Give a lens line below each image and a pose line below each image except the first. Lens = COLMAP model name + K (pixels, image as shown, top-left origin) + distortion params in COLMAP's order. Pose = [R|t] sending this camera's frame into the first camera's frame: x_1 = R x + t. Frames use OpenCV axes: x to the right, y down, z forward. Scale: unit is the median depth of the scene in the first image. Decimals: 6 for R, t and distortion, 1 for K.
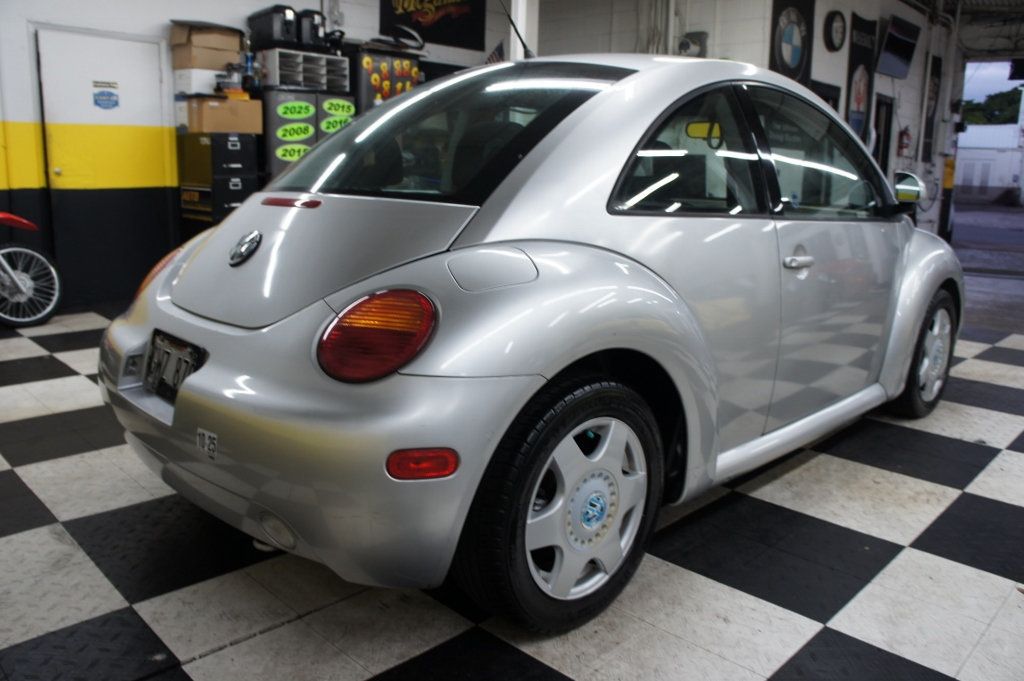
lens RADIAL K [[801.3, 0, 514.5], [0, 801.3, 337.2], [0, 0, 1]] dist [-0.178607, 0.124380]
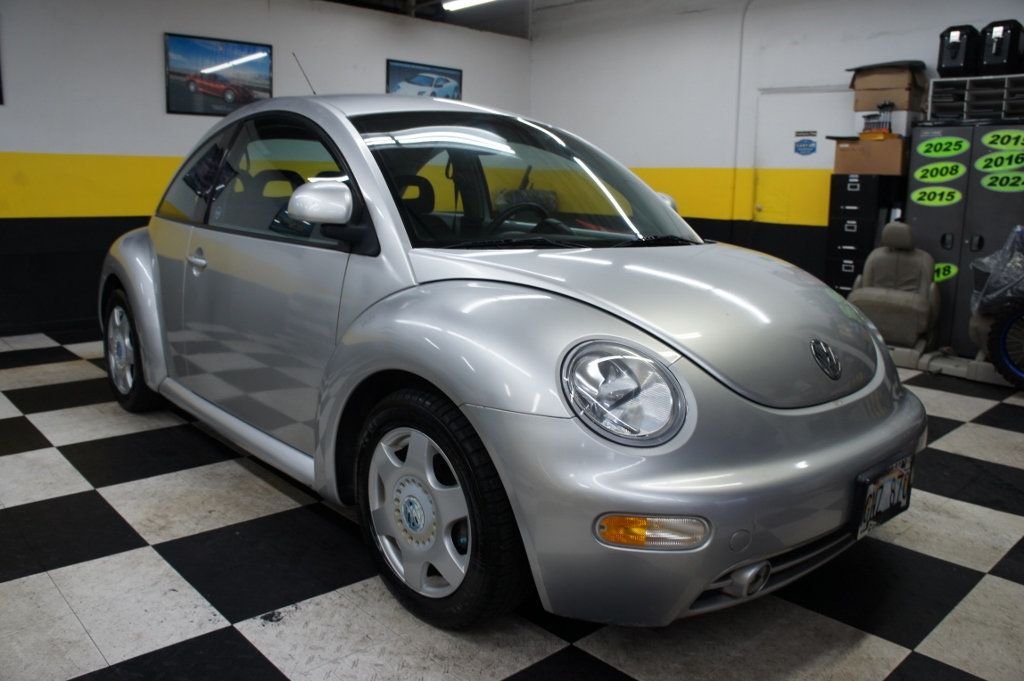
lens RADIAL K [[808.1, 0, 509.2], [0, 808.1, 339.5], [0, 0, 1]] dist [-0.184474, 0.139057]
pose [[-0.045976, 0.157523, -0.986445, 0.653833], [-0.230999, 0.959047, 0.163914, -0.122430], [0.971867, 0.235404, -0.007706, 0.627685]]
